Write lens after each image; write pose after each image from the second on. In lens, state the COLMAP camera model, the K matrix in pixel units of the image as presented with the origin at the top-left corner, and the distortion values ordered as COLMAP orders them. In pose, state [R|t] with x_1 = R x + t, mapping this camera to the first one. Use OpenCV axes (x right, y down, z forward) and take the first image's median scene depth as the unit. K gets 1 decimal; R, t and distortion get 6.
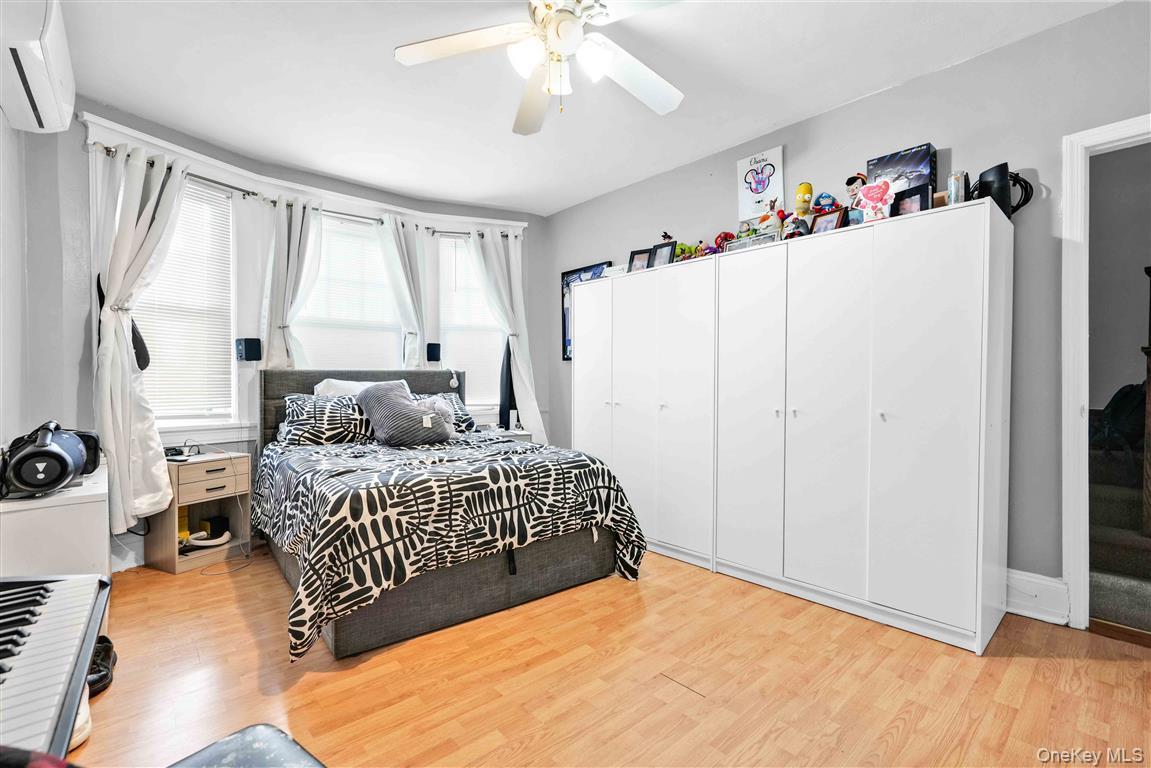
lens RADIAL K [[512.6, 0, 573.1], [0, 512.6, 379.4], [0, 0, 1]] dist [-0.004034, -0.000271]
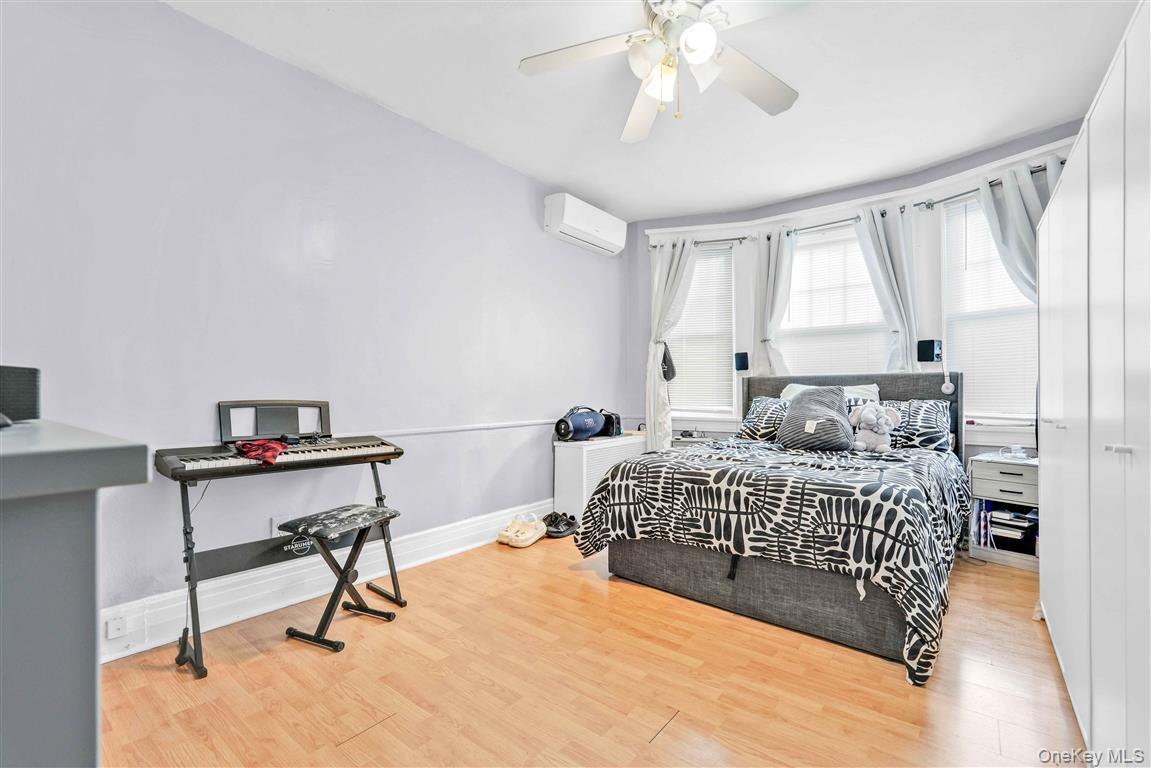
lens RADIAL K [[512.6, 0, 572.9], [0, 512.6, 391.4], [0, 0, 1]] dist [-0.004034, -0.000271]
pose [[0.174591, 0.004980, -0.984629, 0.762313], [0.003610, 0.999977, 0.005697, 0.010136], [0.984635, -0.004549, 0.174569, 0.500432]]
